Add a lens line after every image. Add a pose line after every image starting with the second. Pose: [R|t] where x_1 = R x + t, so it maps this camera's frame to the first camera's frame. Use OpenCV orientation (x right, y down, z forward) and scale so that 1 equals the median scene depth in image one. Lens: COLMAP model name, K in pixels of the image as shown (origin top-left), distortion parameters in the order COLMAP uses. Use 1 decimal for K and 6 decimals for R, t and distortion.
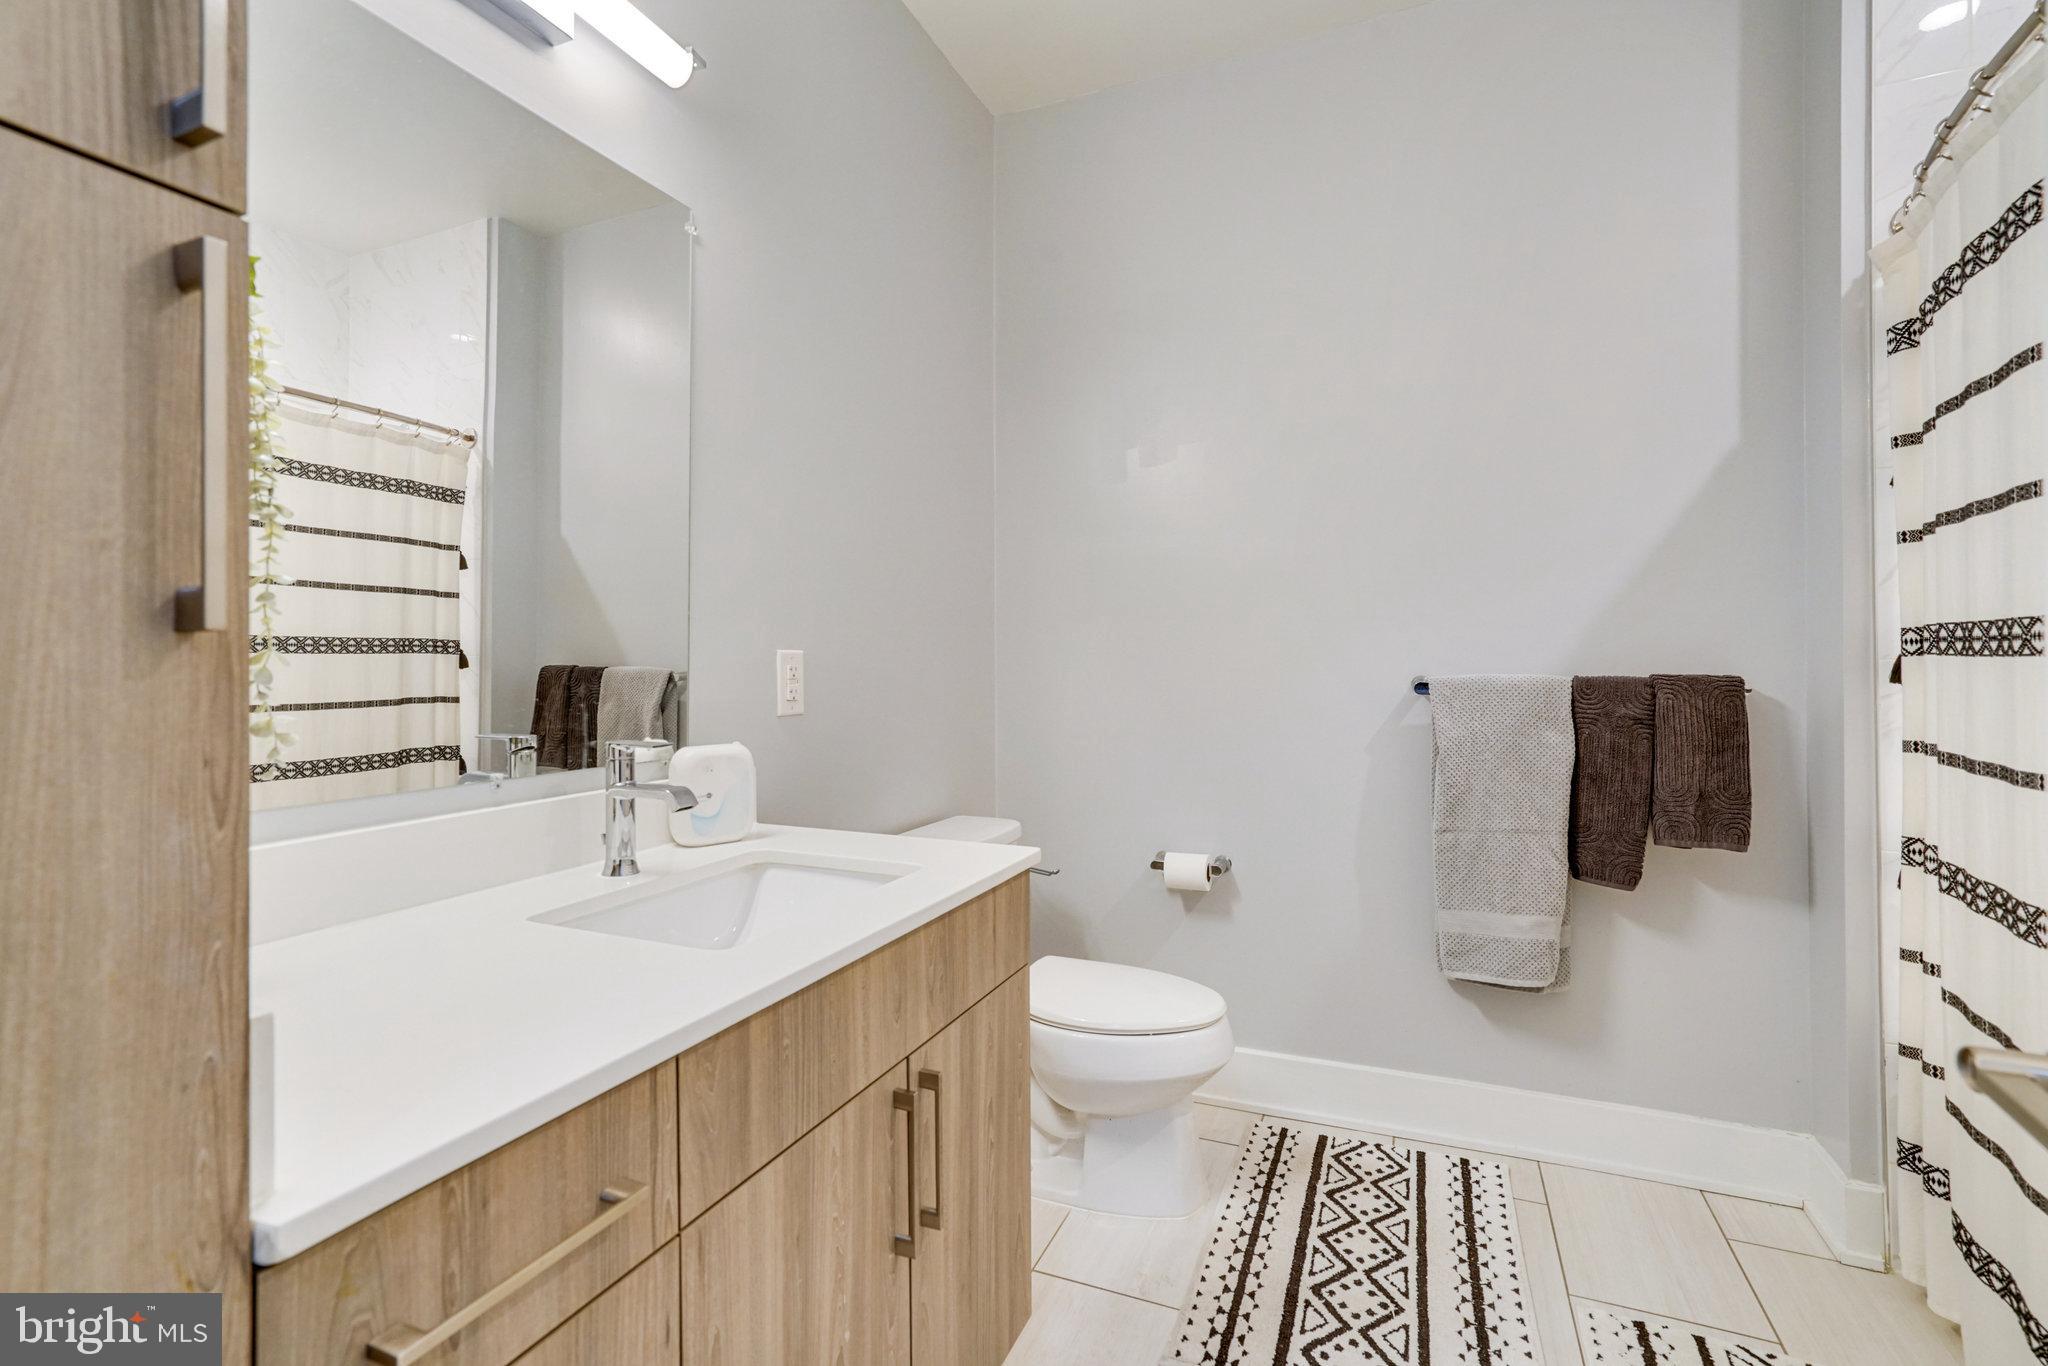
lens RADIAL K [[951.5, 0, 1024.0], [0, 951.5, 683.0], [0, 0, 1]] dist [0.000884, 0.000121]
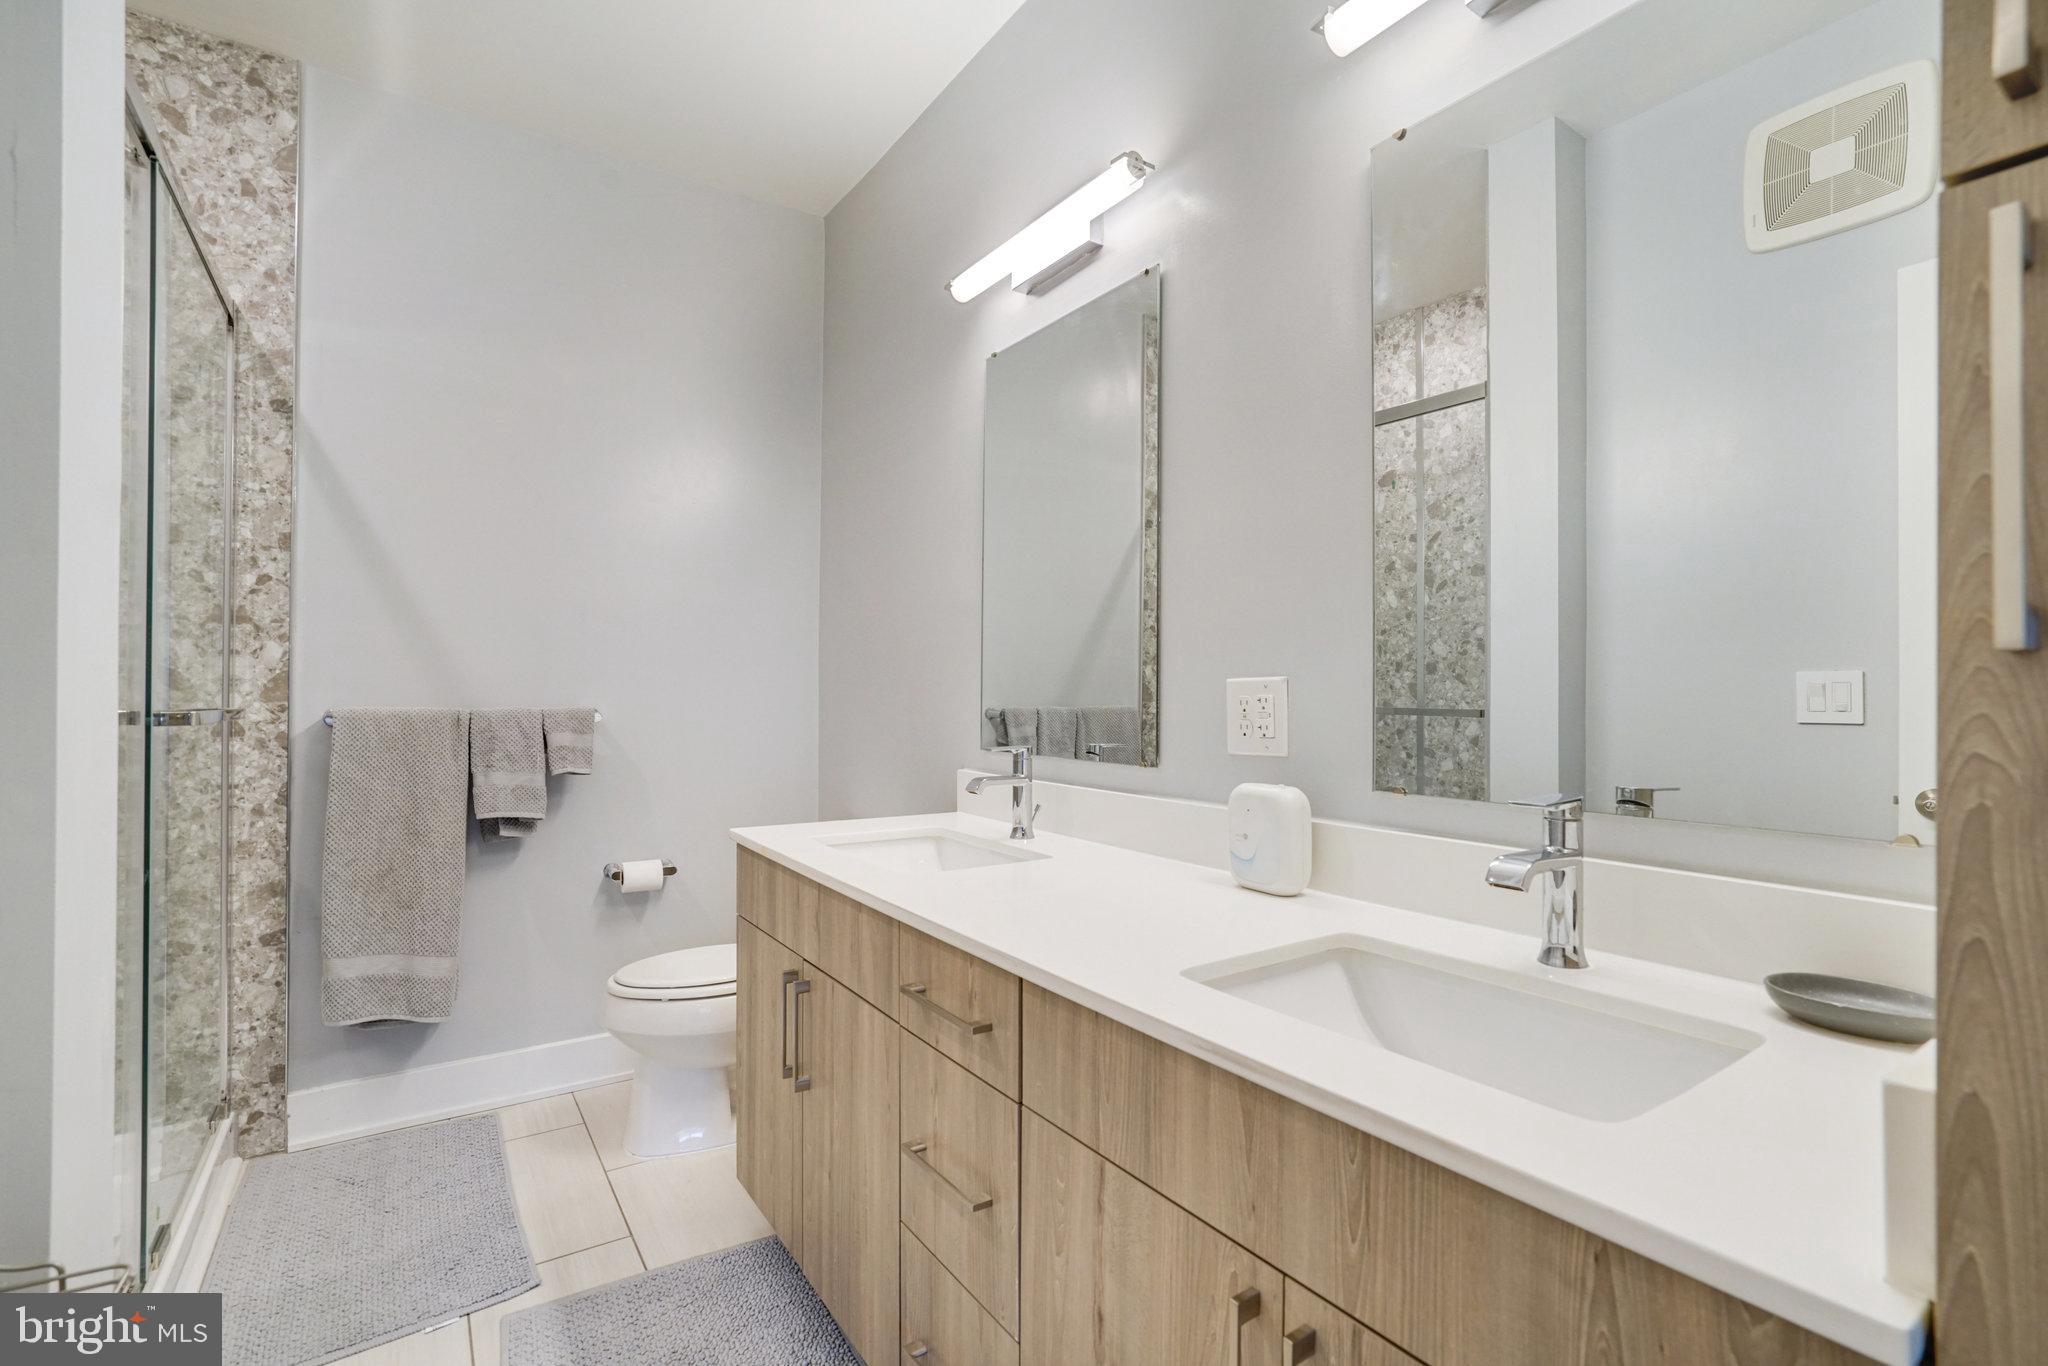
lens RADIAL K [[951.5, 0, 1024.0], [0, 951.5, 683.0], [0, 0, 1]] dist [0.000884, 0.000121]
pose [[-0.566914, -0.001687, -0.823775, 0.734799], [0.001557, 0.999994, -0.003119, -0.035048], [0.823776, -0.003051, -0.566908, 1.673791]]
